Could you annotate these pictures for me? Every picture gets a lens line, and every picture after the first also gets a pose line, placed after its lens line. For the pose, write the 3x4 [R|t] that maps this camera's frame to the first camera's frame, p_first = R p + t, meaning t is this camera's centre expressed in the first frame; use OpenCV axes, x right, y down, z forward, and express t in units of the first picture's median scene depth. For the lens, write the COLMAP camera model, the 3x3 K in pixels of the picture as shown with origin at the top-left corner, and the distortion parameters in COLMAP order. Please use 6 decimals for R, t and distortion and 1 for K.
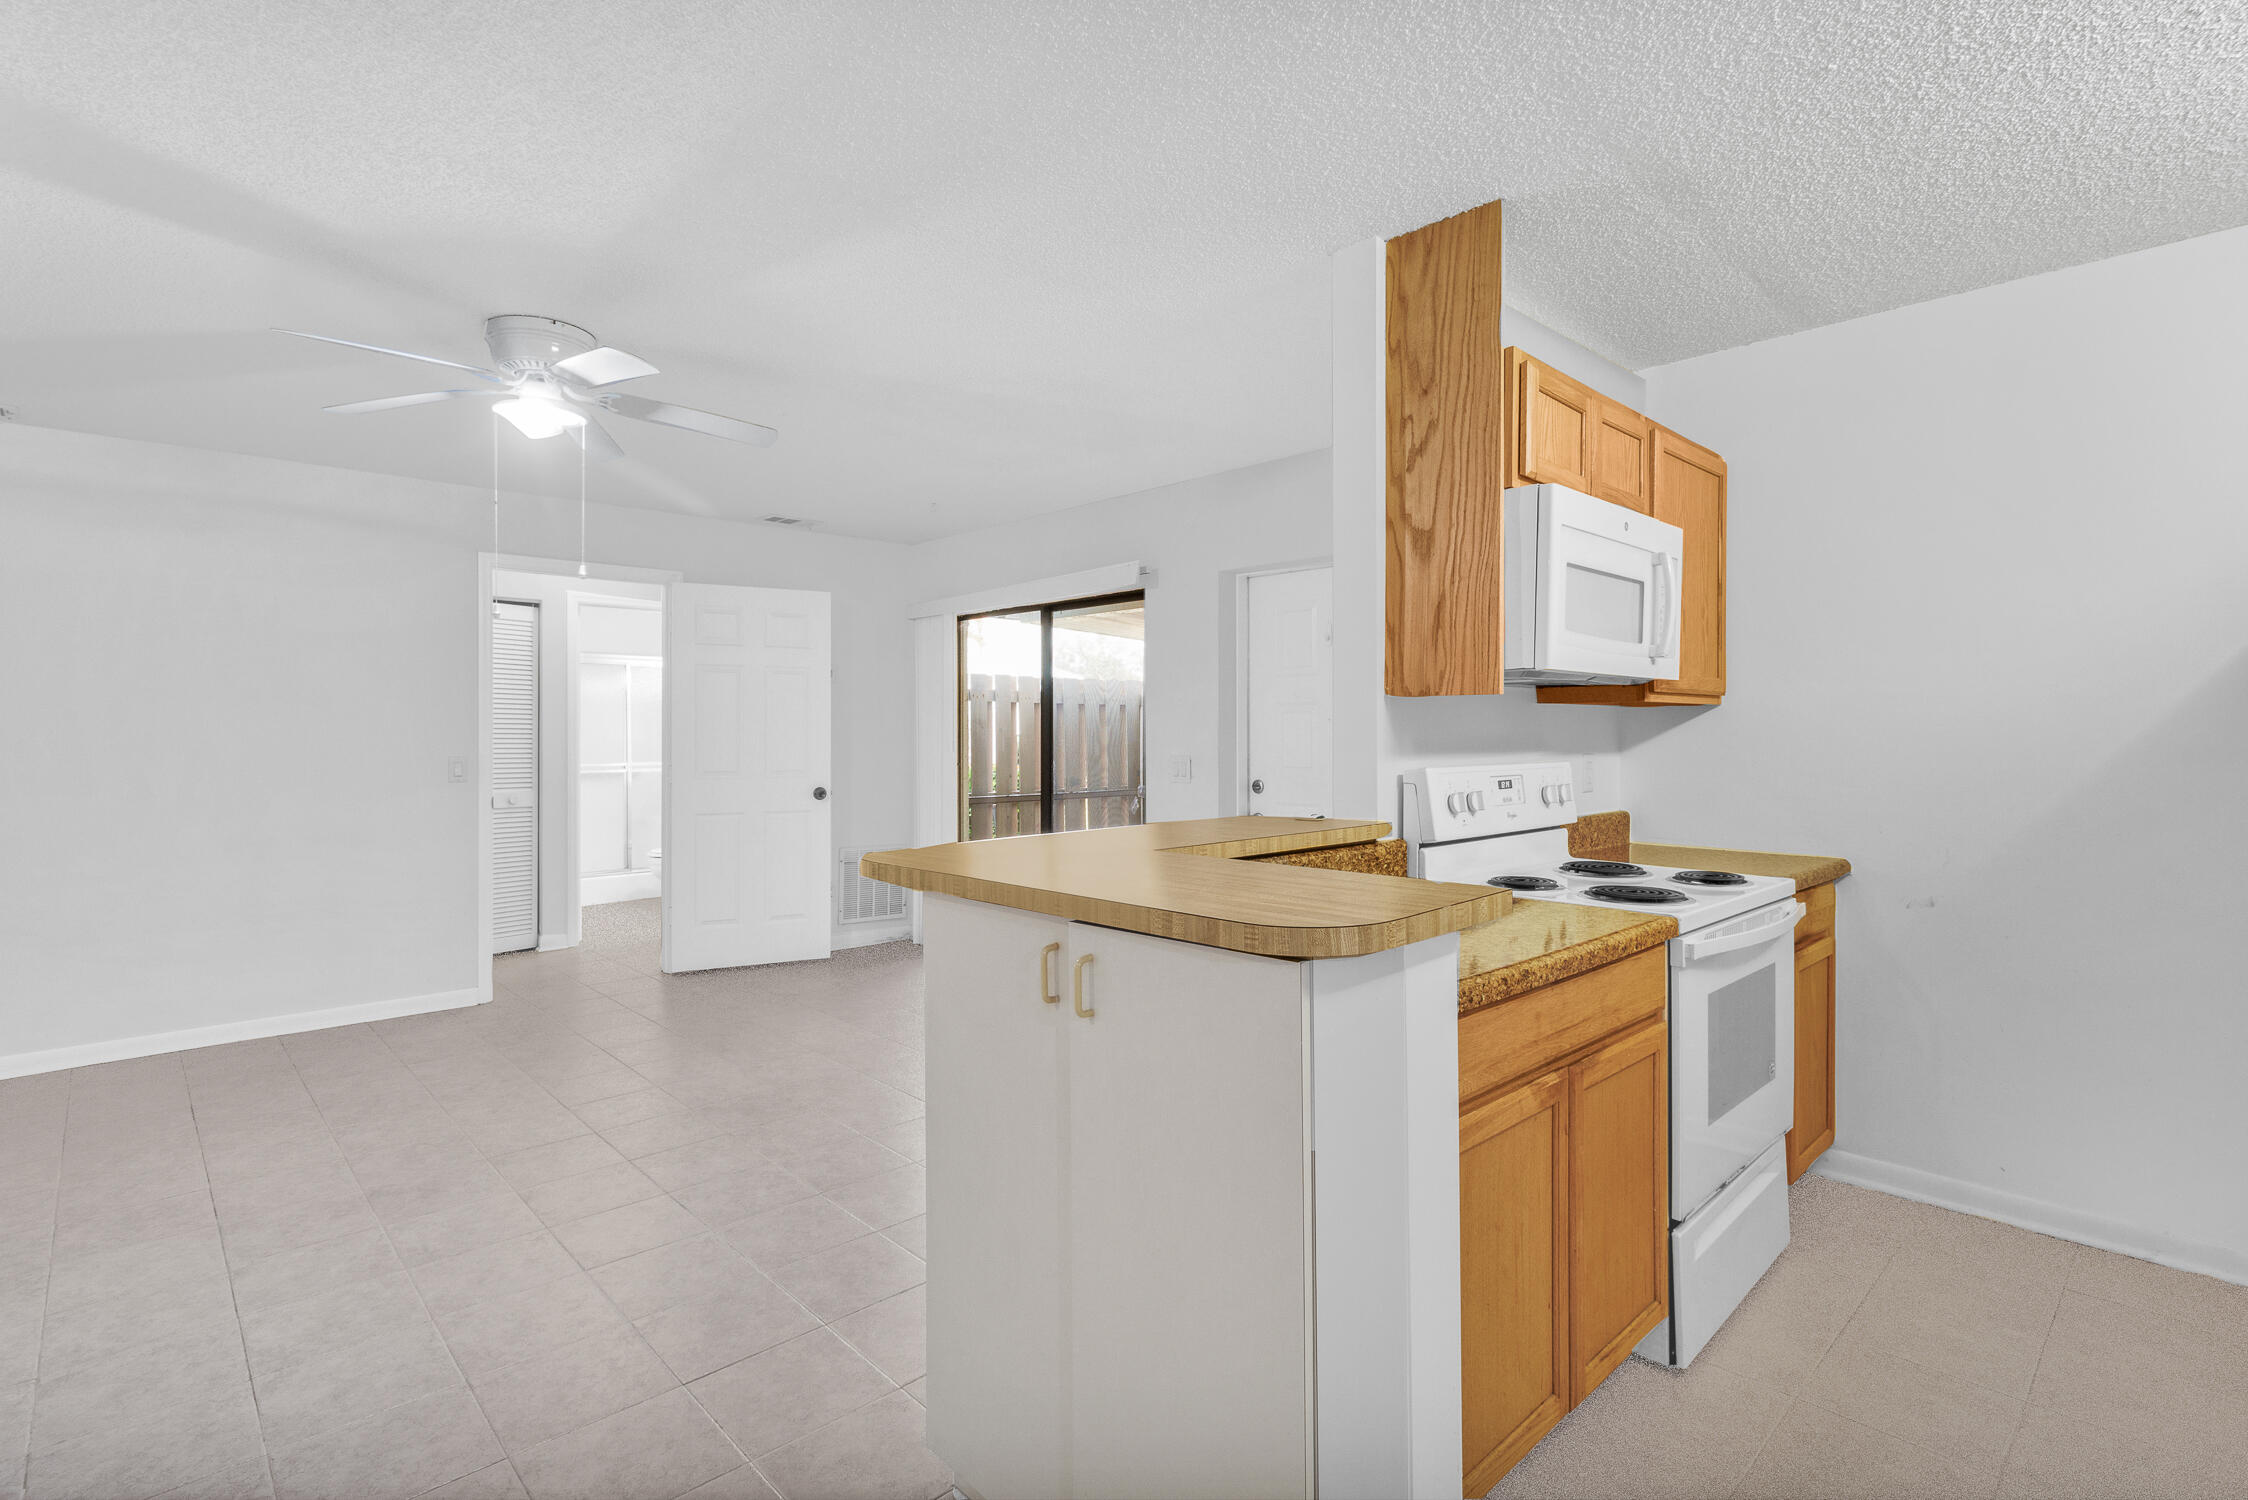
lens RADIAL K [[1074.2, 0, 1125.8], [0, 1074.2, 733.9], [0, 0, 1]] dist [0.002019, 0.000515]
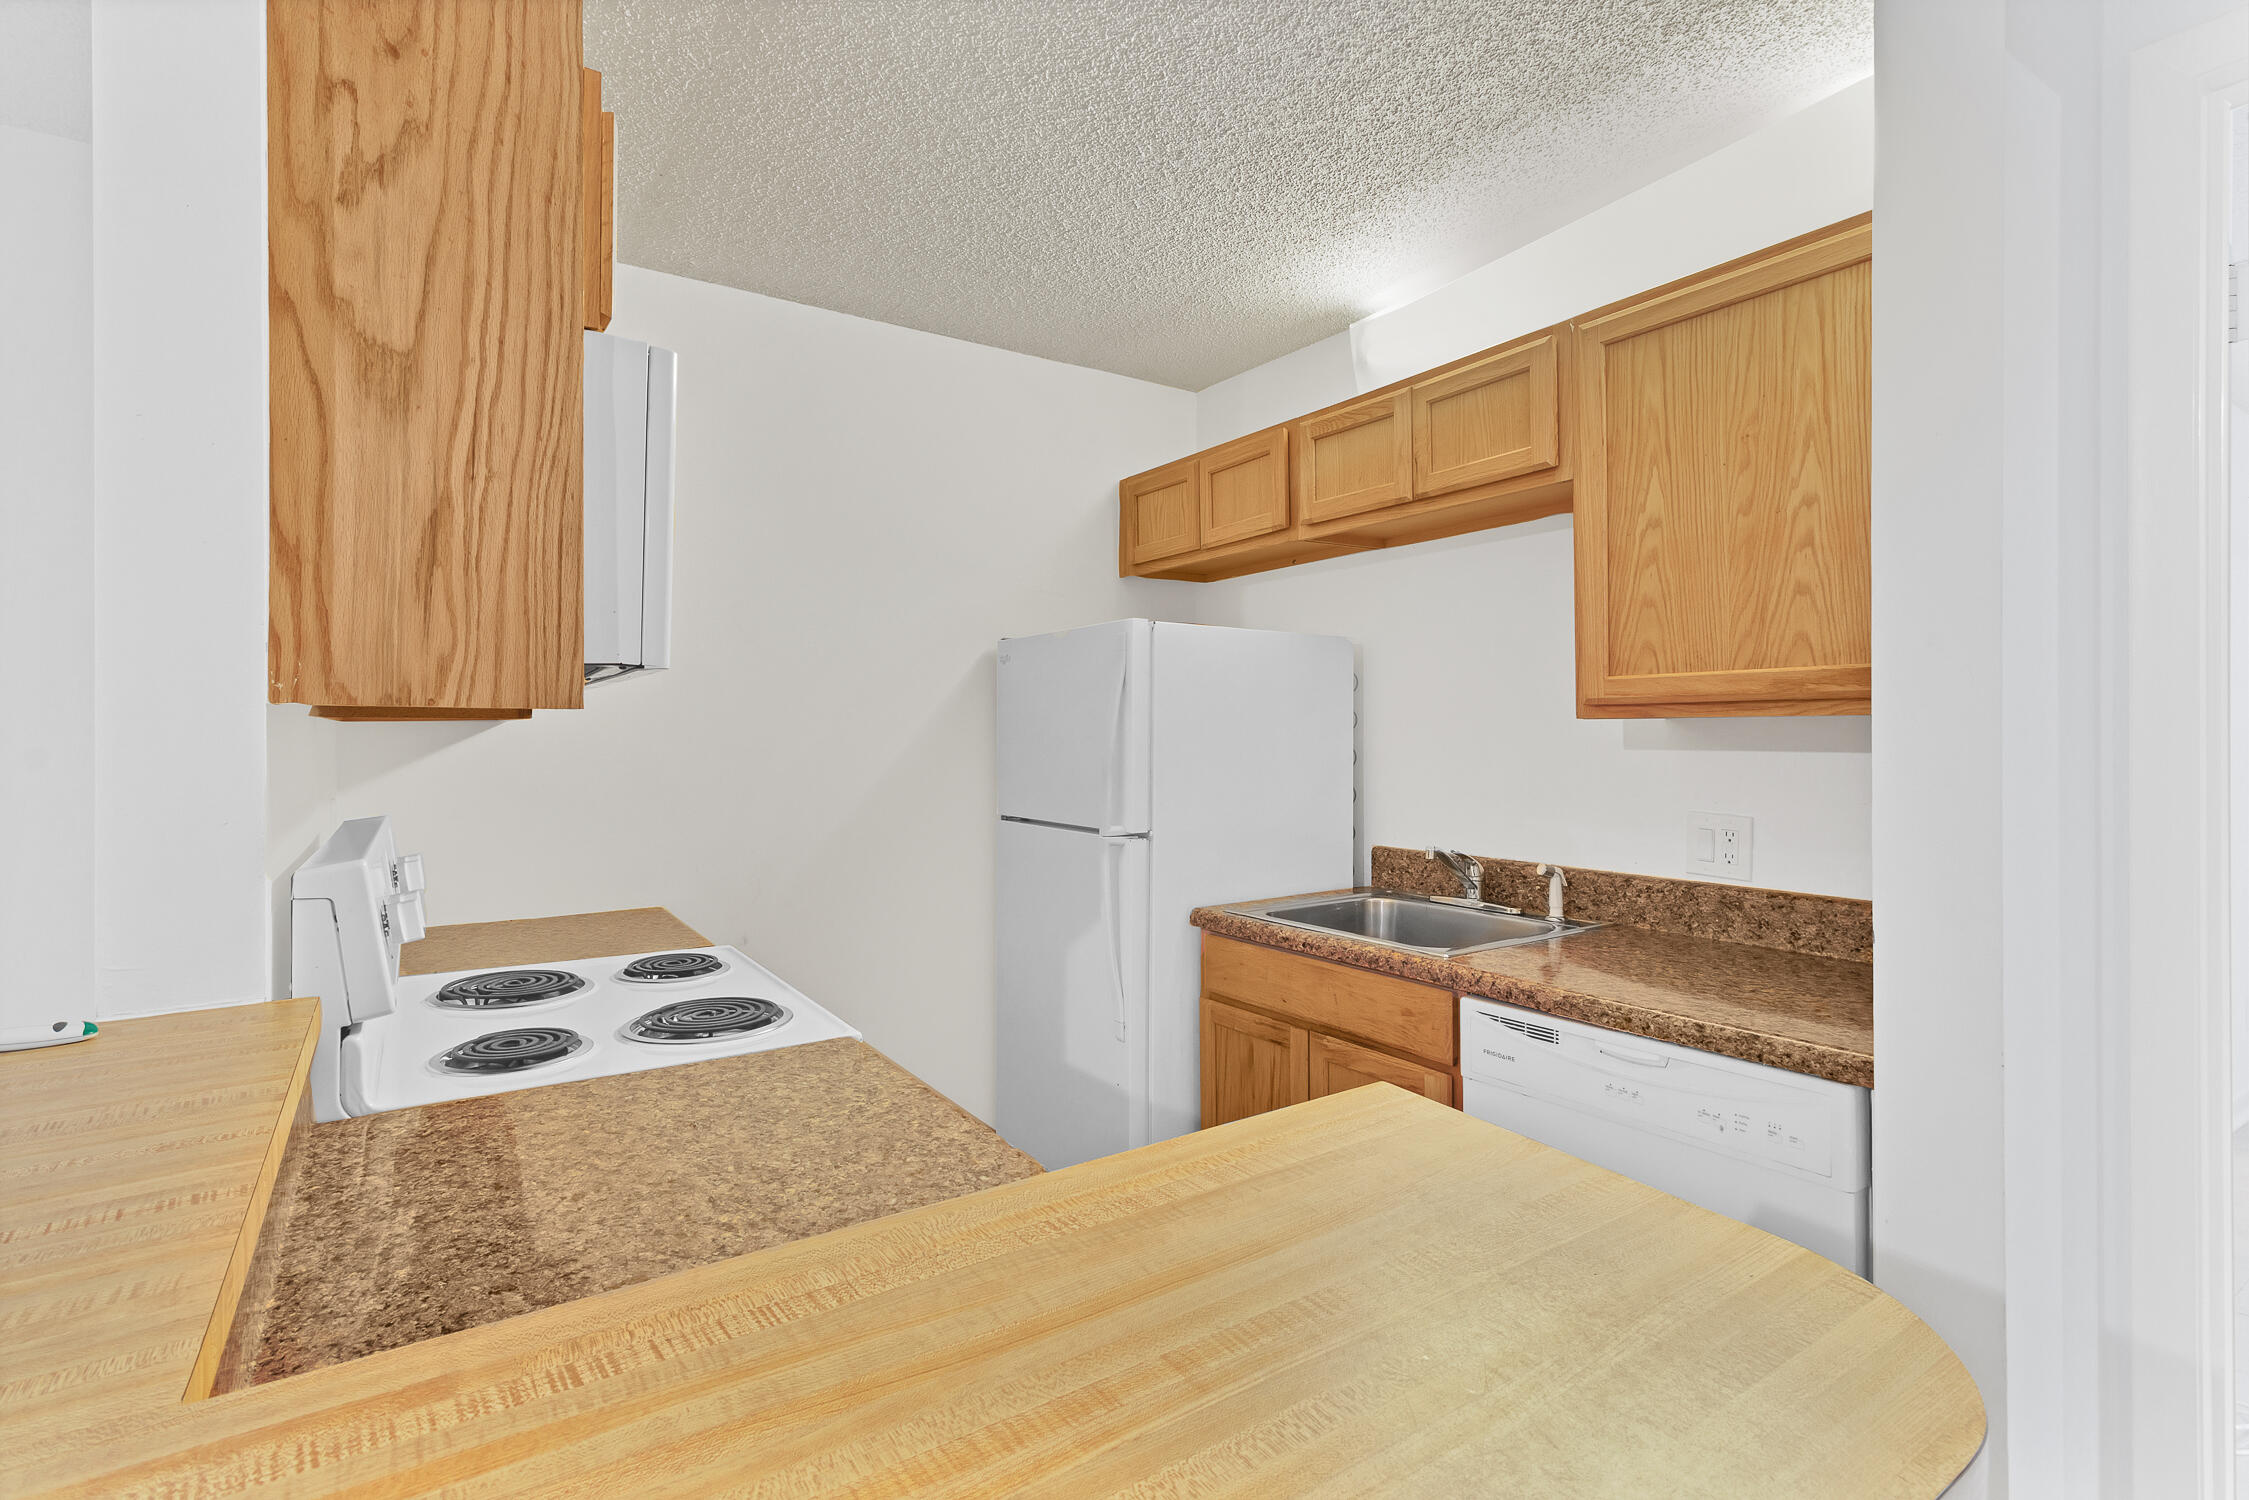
lens RADIAL K [[1075.2, 0, 1145.1], [0, 1075.2, 733.0], [0, 0, 1]] dist [0.002704, 0.000792]
pose [[0.163935, 0.001560, 0.986470, -0.124917], [0.001712, 0.999997, -0.001866, -0.022248], [-0.986470, 0.001994, 0.163931, 0.596692]]
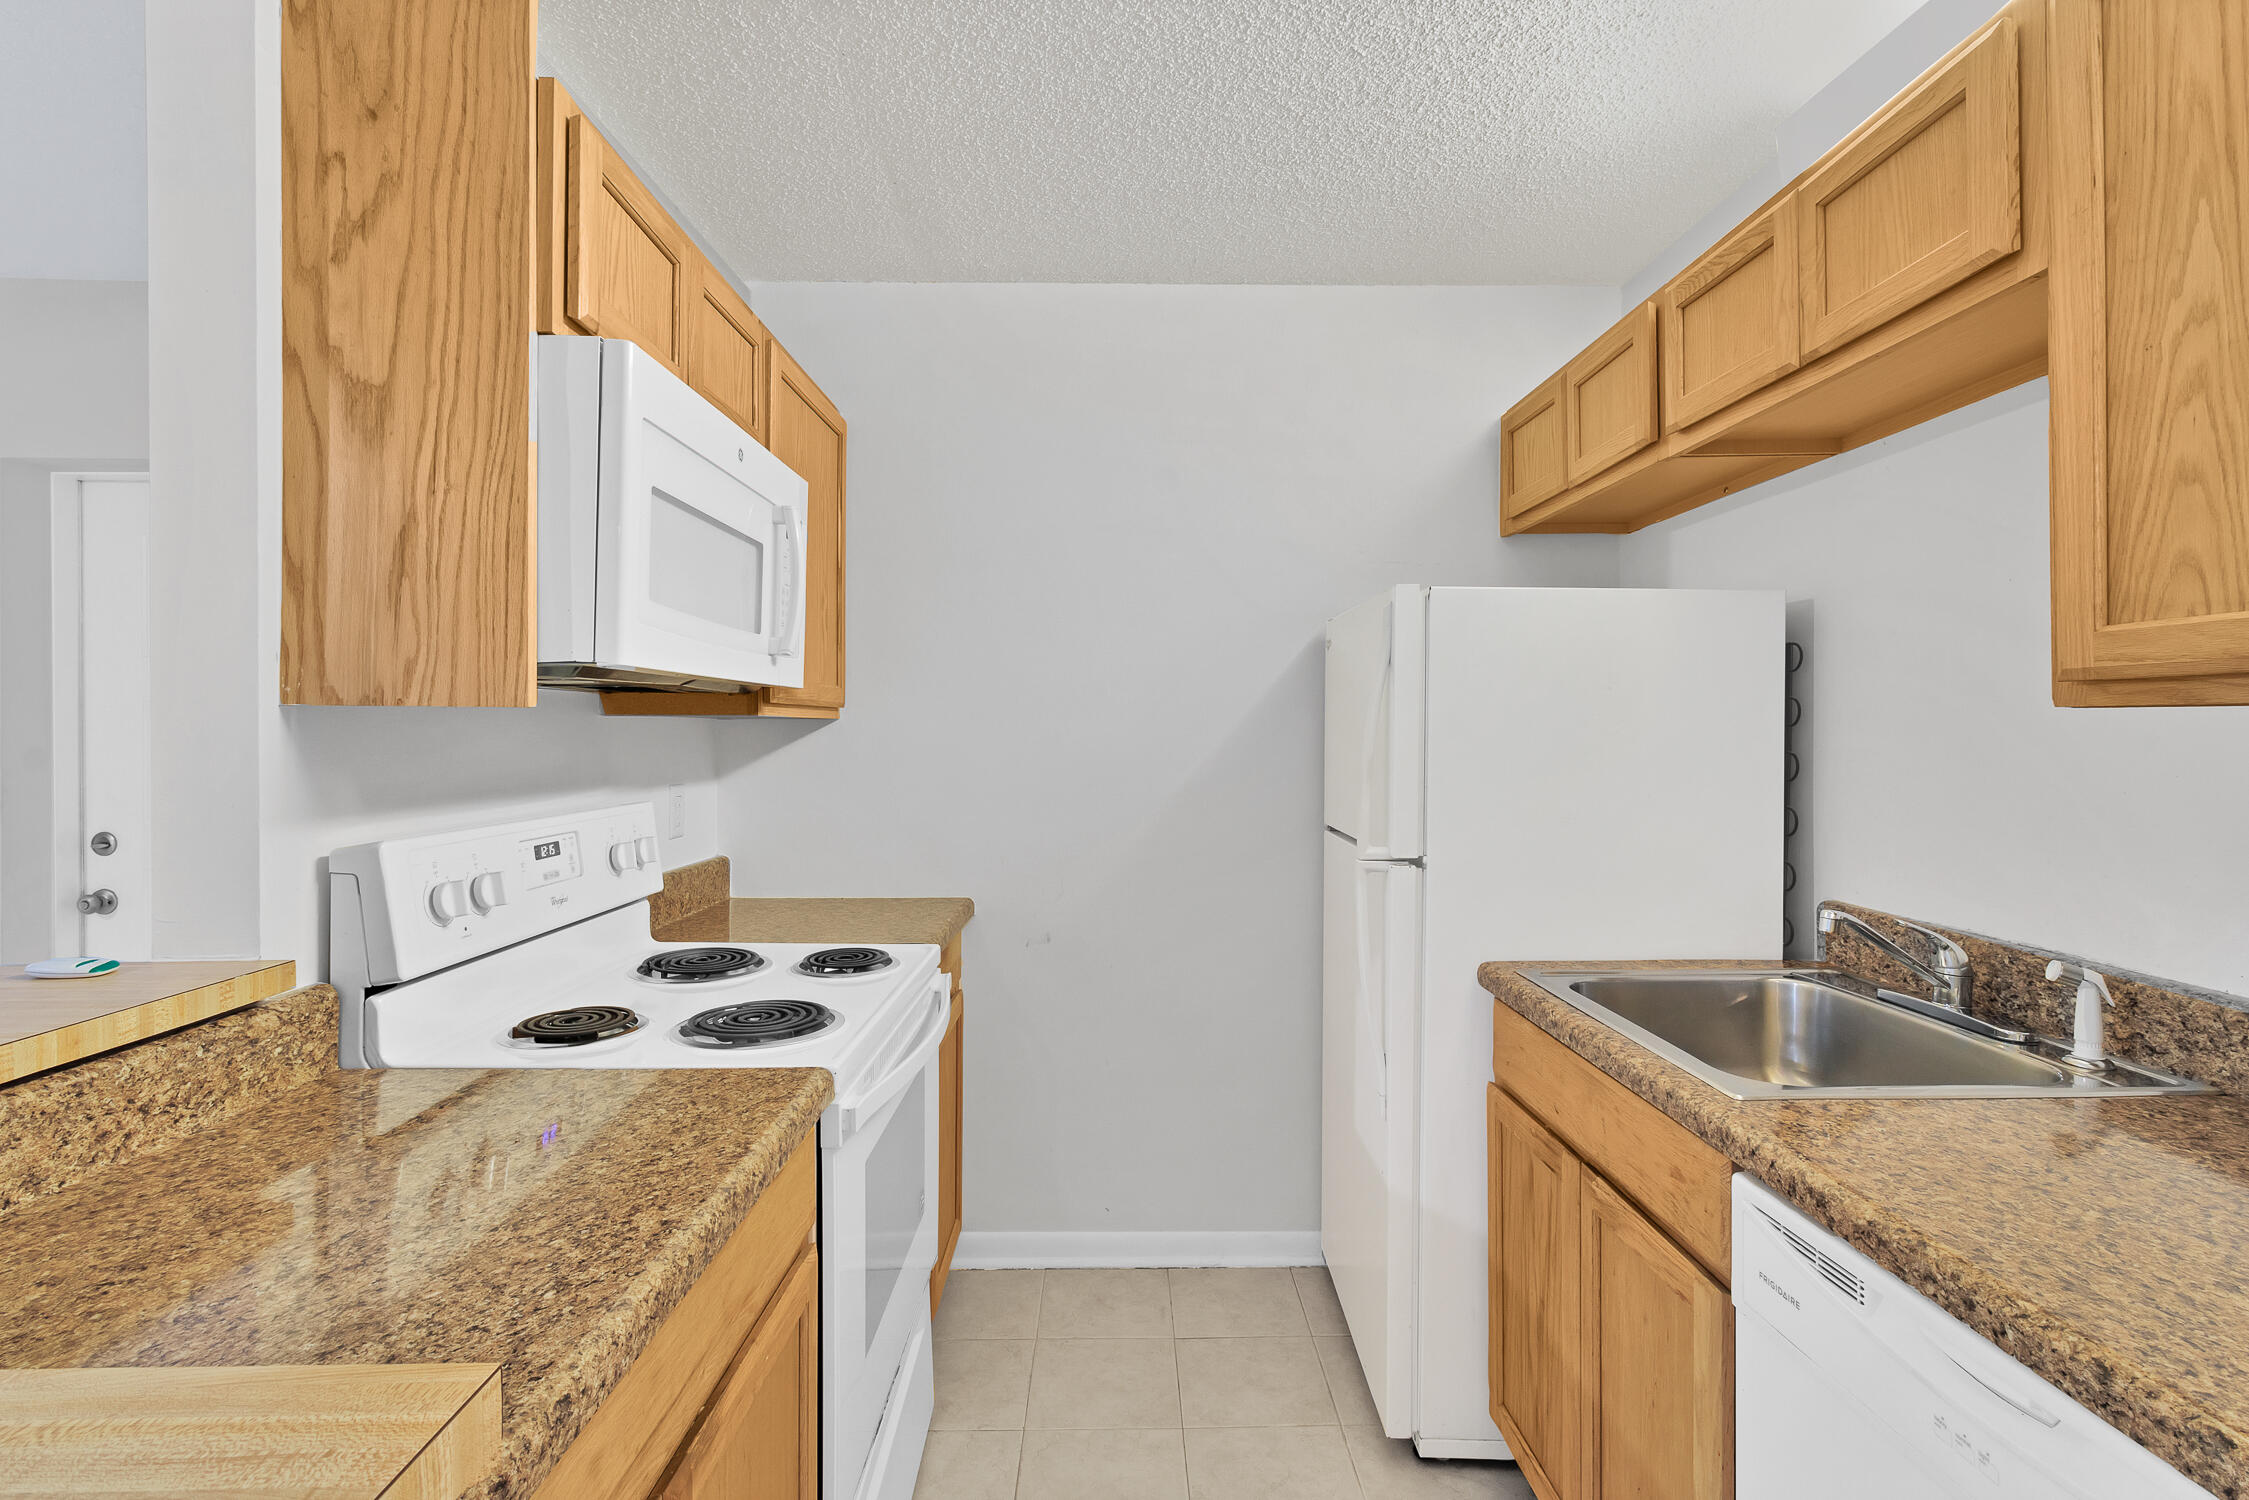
lens RADIAL K [[1074.7, 0, 1126.3], [0, 1074.7, 733.9], [0, 0, 1]] dist [0.002019, 0.000515]
pose [[0.685746, -0.001167, 0.727840, 0.148986], [-0.000986, 0.999996, 0.002532, -0.023492], [-0.727840, -0.002454, 0.685743, 0.379325]]
